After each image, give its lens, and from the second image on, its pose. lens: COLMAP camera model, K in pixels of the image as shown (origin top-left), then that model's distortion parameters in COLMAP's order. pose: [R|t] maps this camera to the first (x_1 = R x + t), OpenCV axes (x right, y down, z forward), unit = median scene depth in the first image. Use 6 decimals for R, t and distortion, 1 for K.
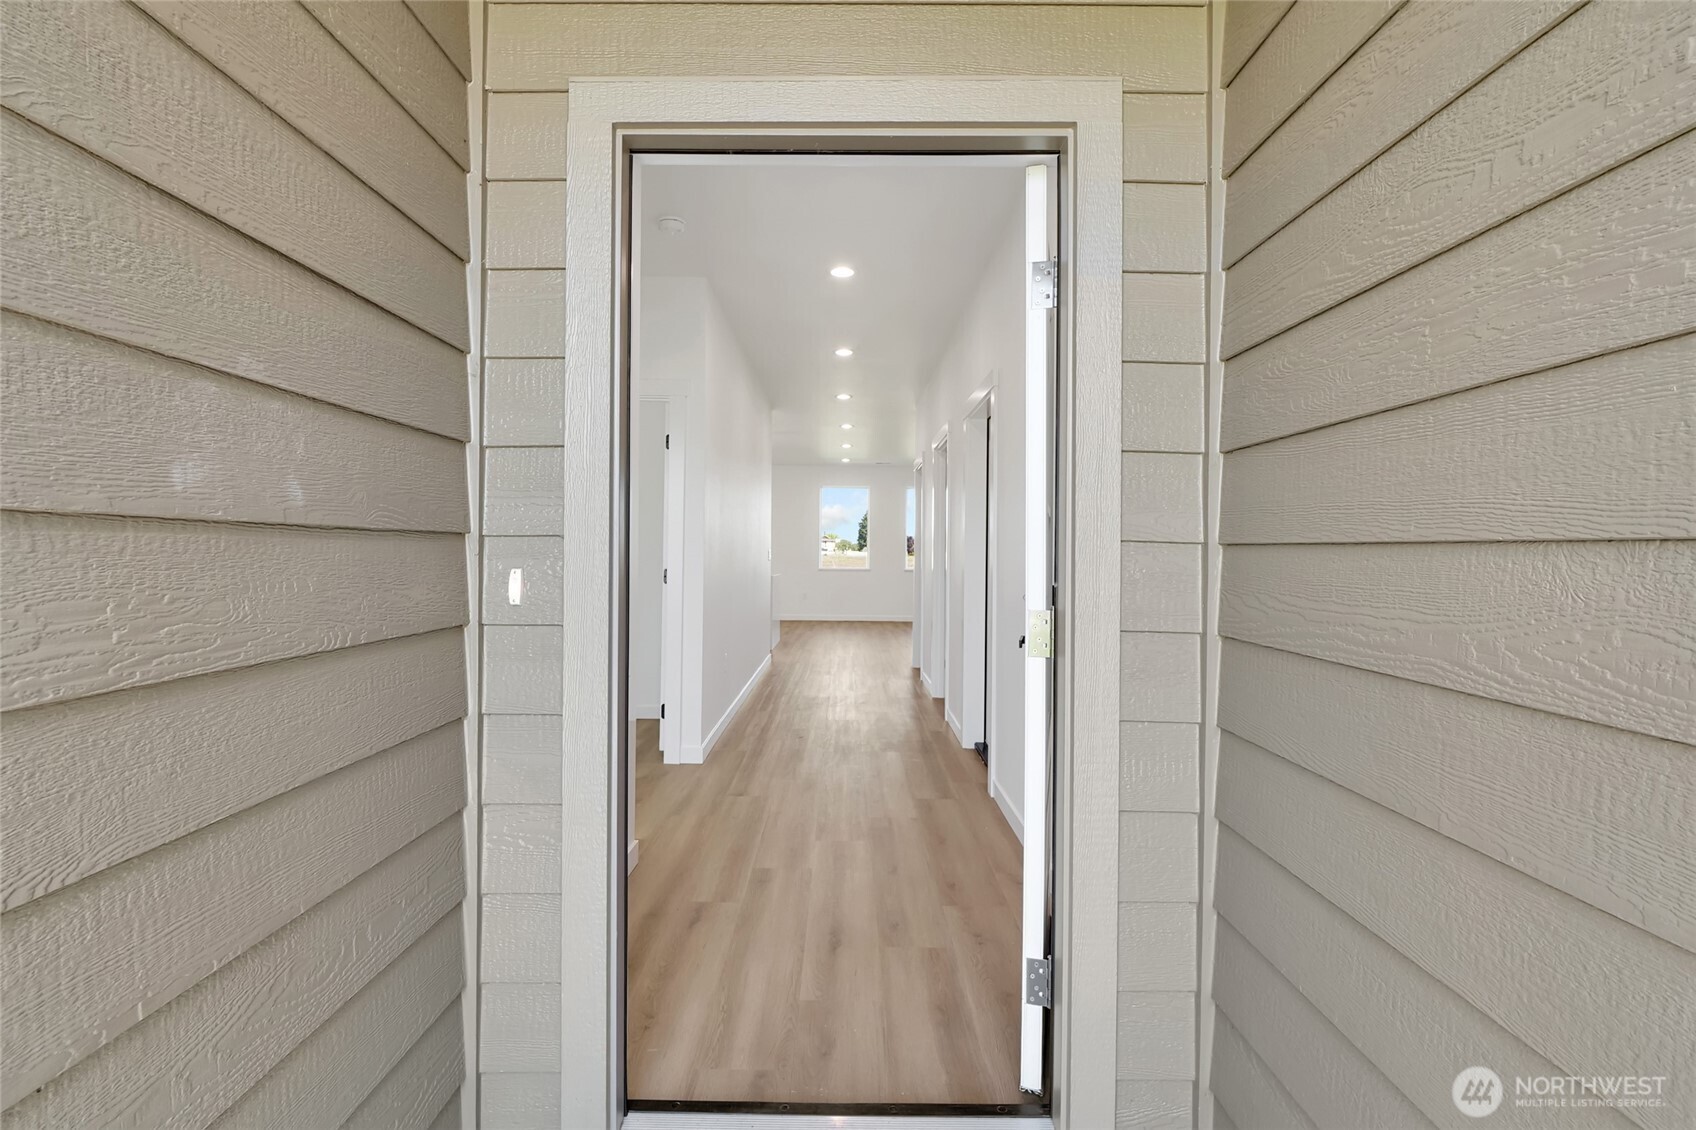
lens RADIAL K [[791.2, 0, 841.6], [0, 791.2, 550.2], [0, 0, 1]] dist [-0.014455, -0.000725]
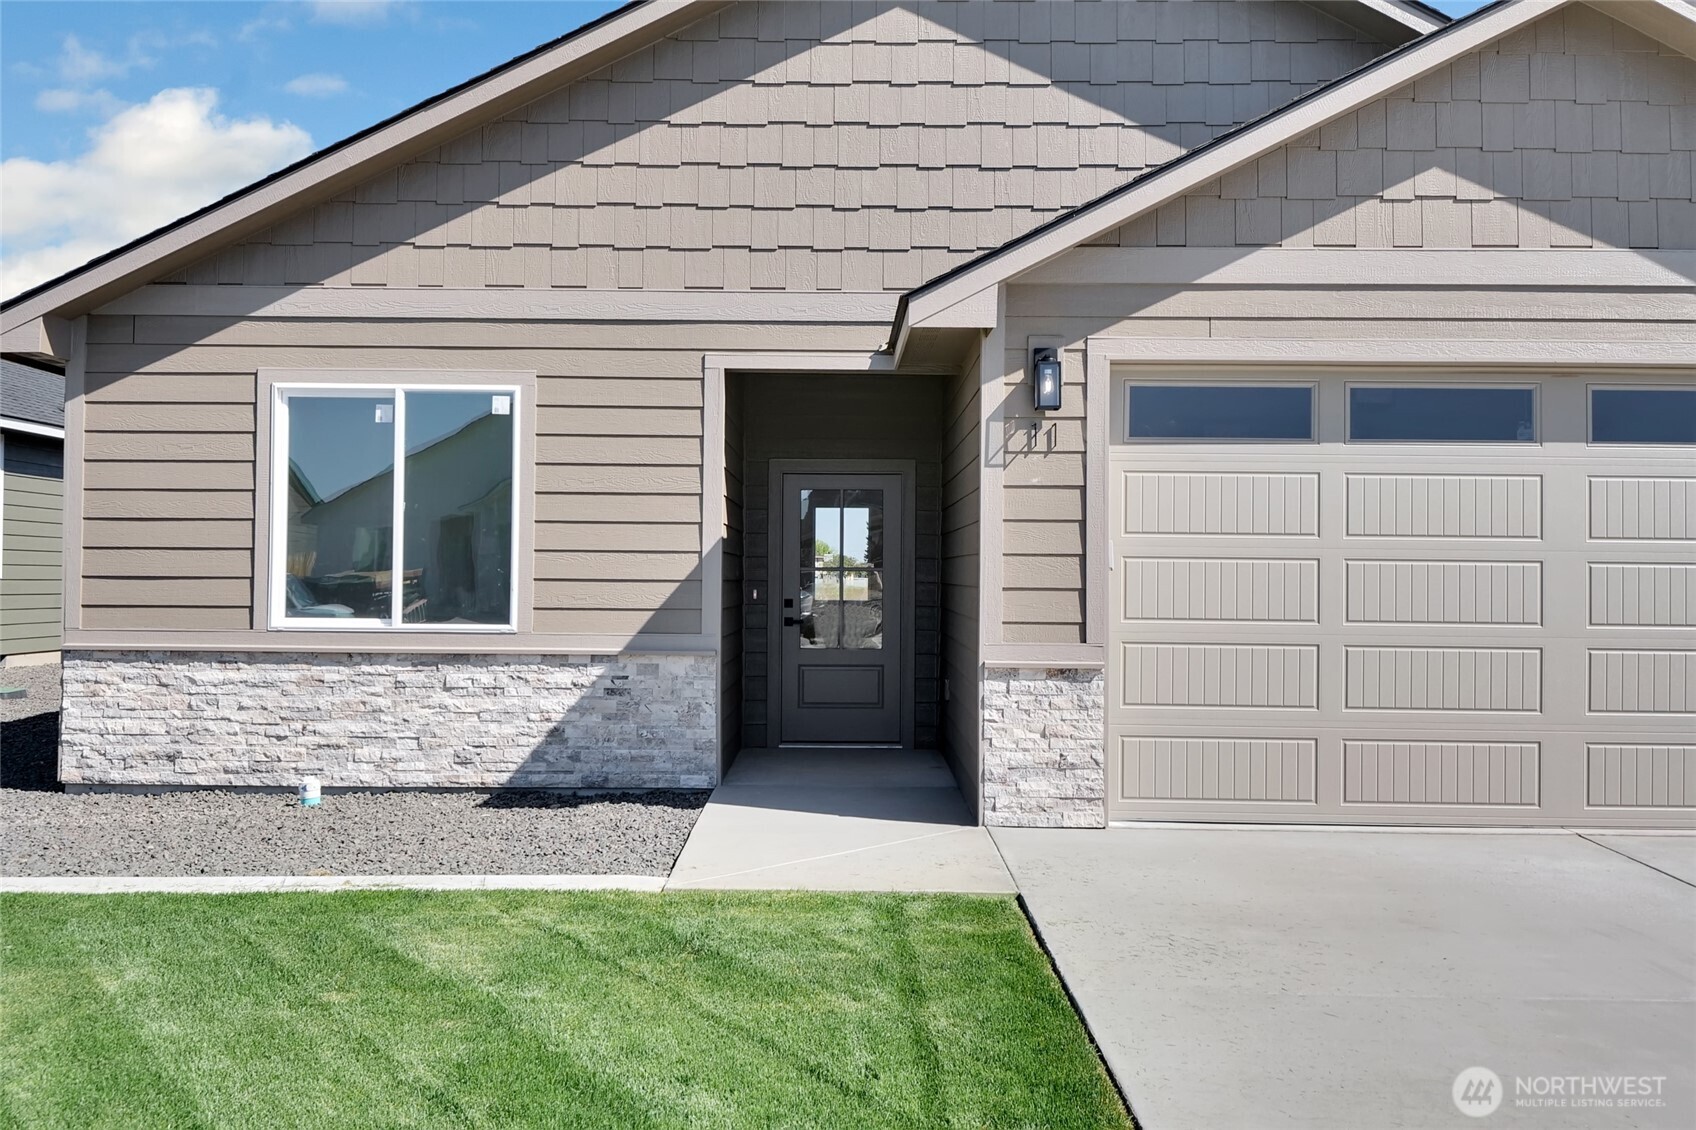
lens RADIAL K [[791.2, 0, 841.6], [0, 791.2, 550.2], [0, 0, 1]] dist [-0.014455, -0.000725]
pose [[0.999837, -0.000638, -0.018026, 0.067605], [-0.000052, 0.999269, -0.038240, -0.018902], [0.018037, 0.038235, 0.999106, -2.807056]]
